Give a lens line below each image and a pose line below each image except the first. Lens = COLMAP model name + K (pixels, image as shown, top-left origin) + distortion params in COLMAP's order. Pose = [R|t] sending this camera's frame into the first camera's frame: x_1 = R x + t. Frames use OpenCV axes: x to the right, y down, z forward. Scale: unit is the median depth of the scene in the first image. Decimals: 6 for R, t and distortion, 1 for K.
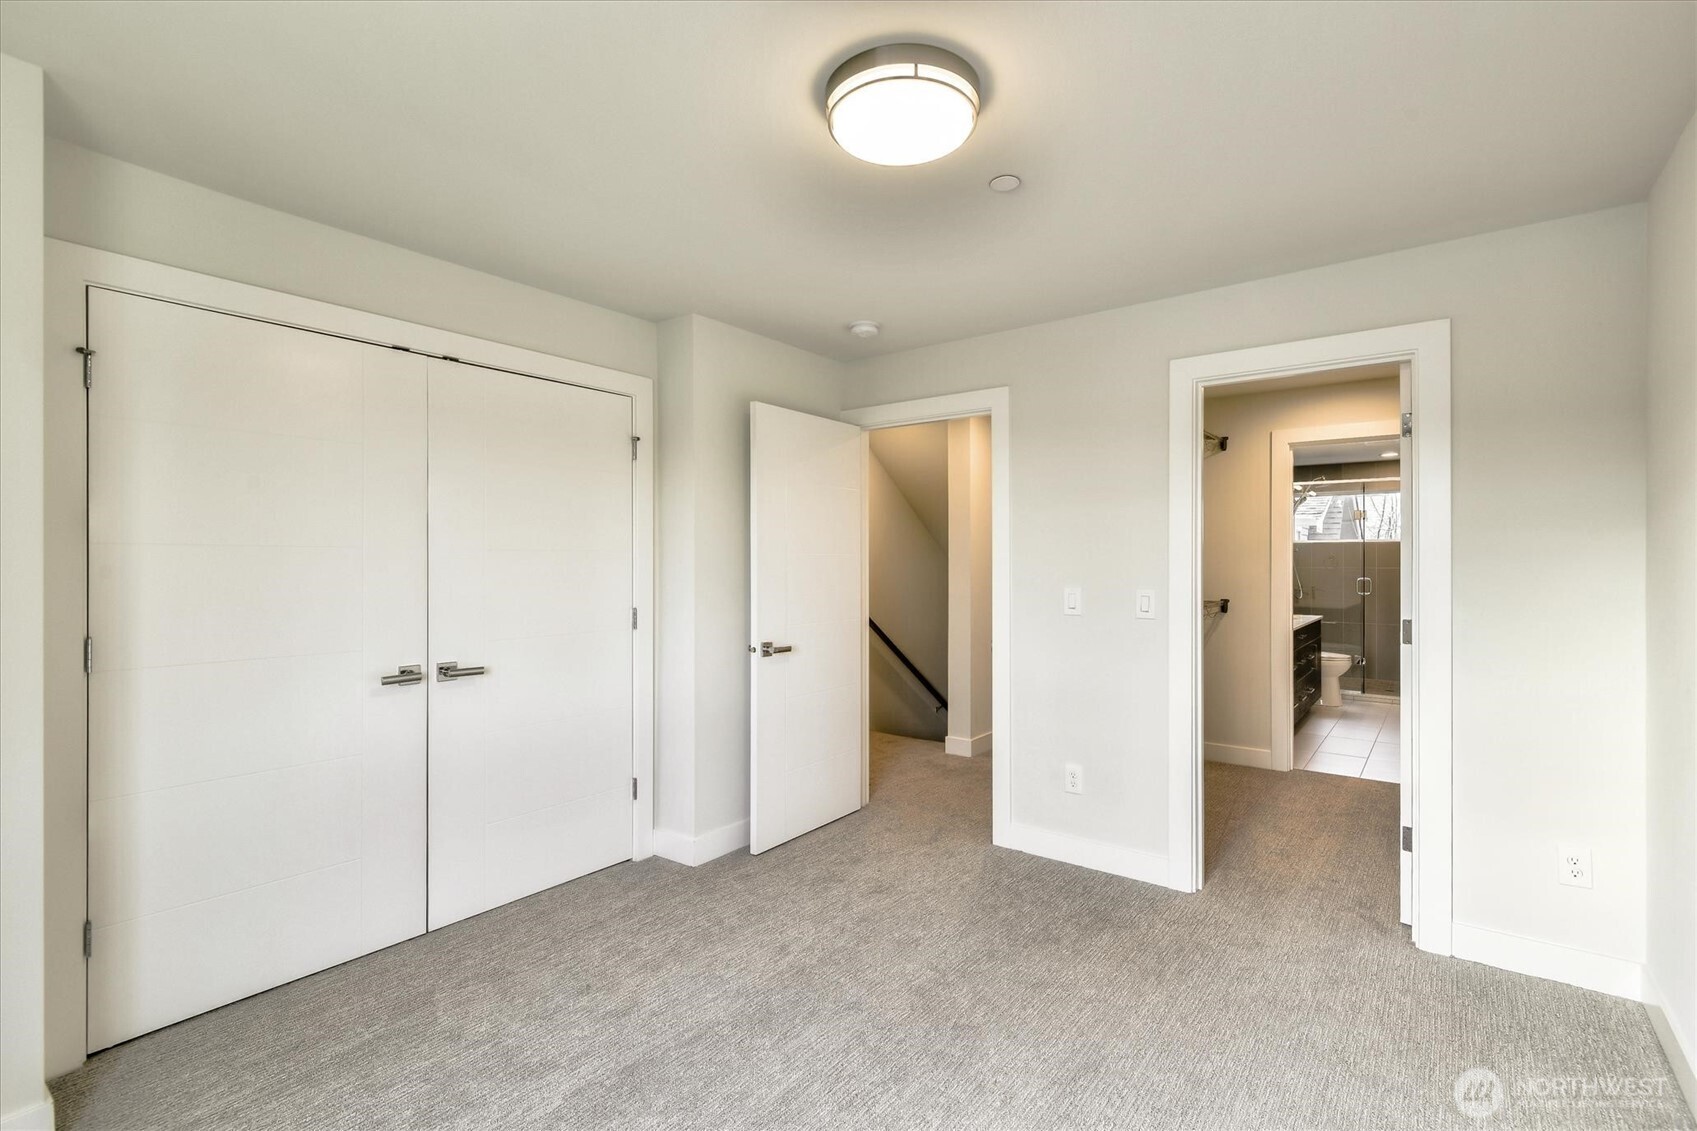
lens RADIAL K [[772.5, 0, 853.1], [0, 772.5, 557.8], [0, 0, 1]] dist [-0.000826, -0.001498]
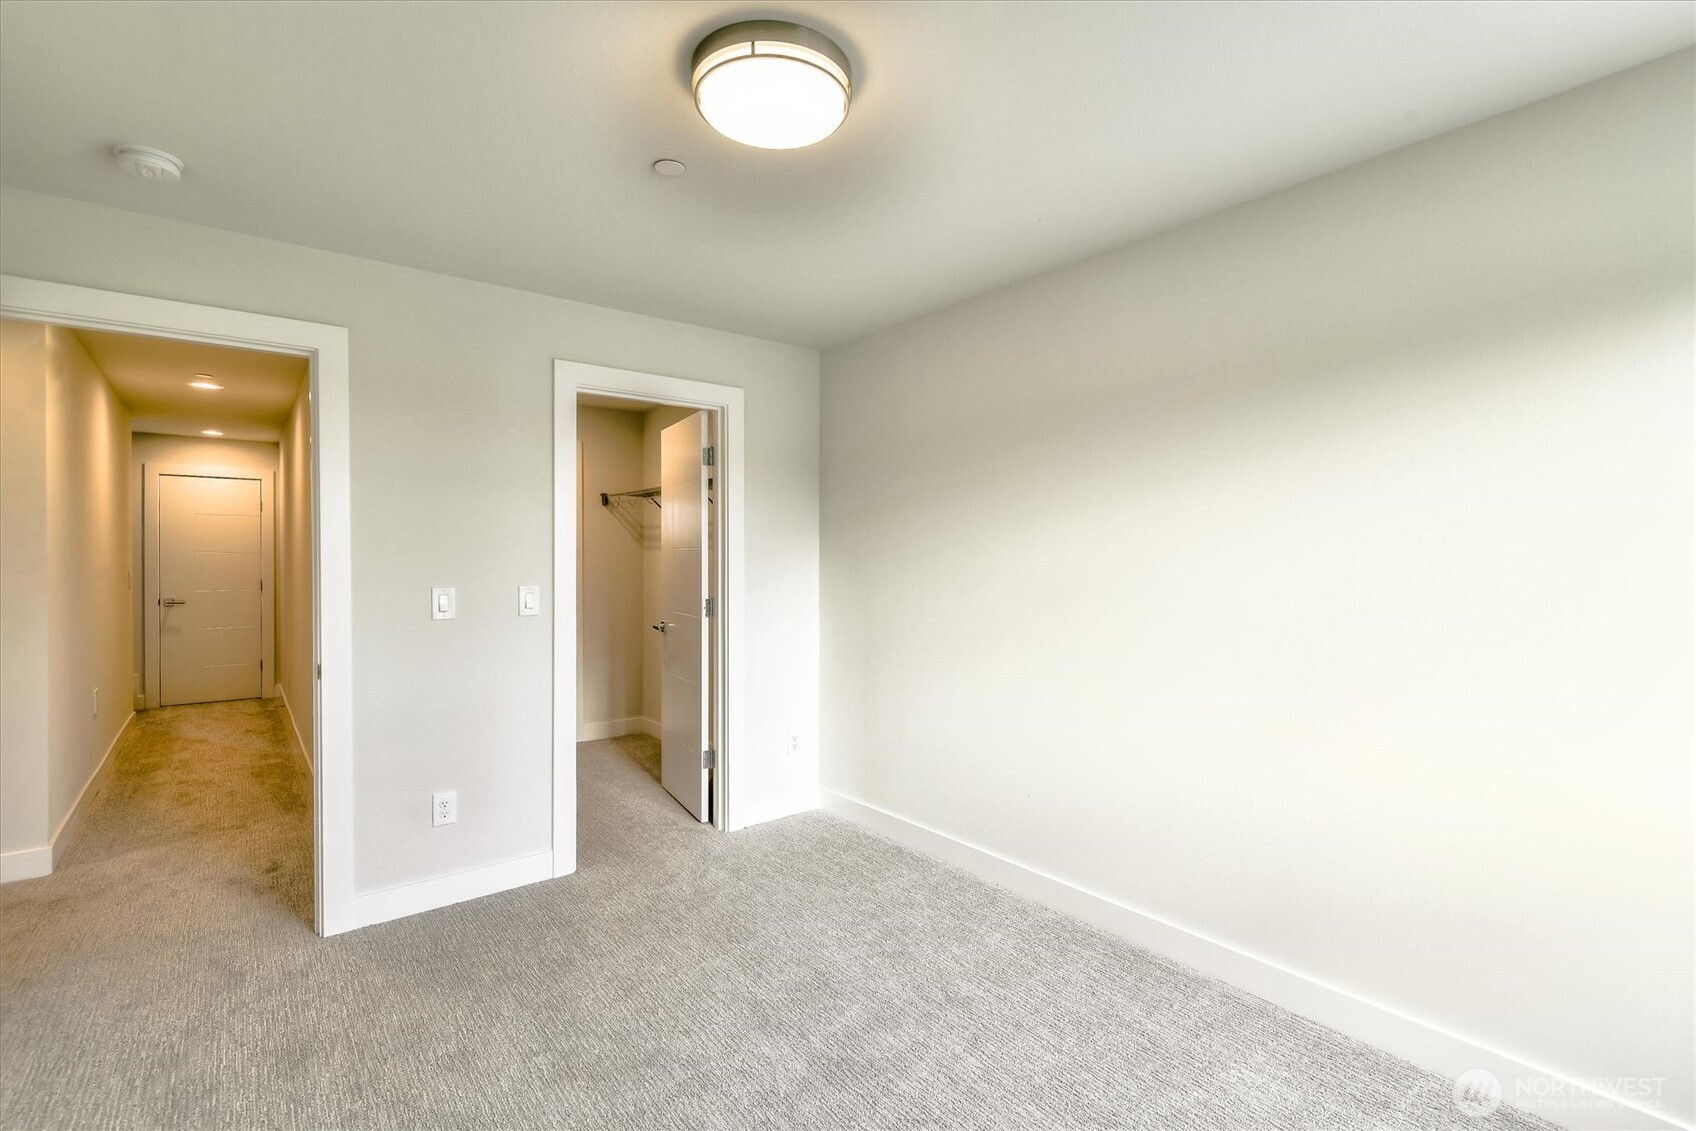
lens RADIAL K [[772.0, 0, 852.6], [0, 772.0, 557.8], [0, 0, 1]] dist [-0.000826, -0.001498]
pose [[0.225520, -0.001686, 0.974237, -0.475306], [-0.003563, 0.999990, 0.002556, 0.001897], [-0.974232, -0.004048, 0.225512, 0.375535]]
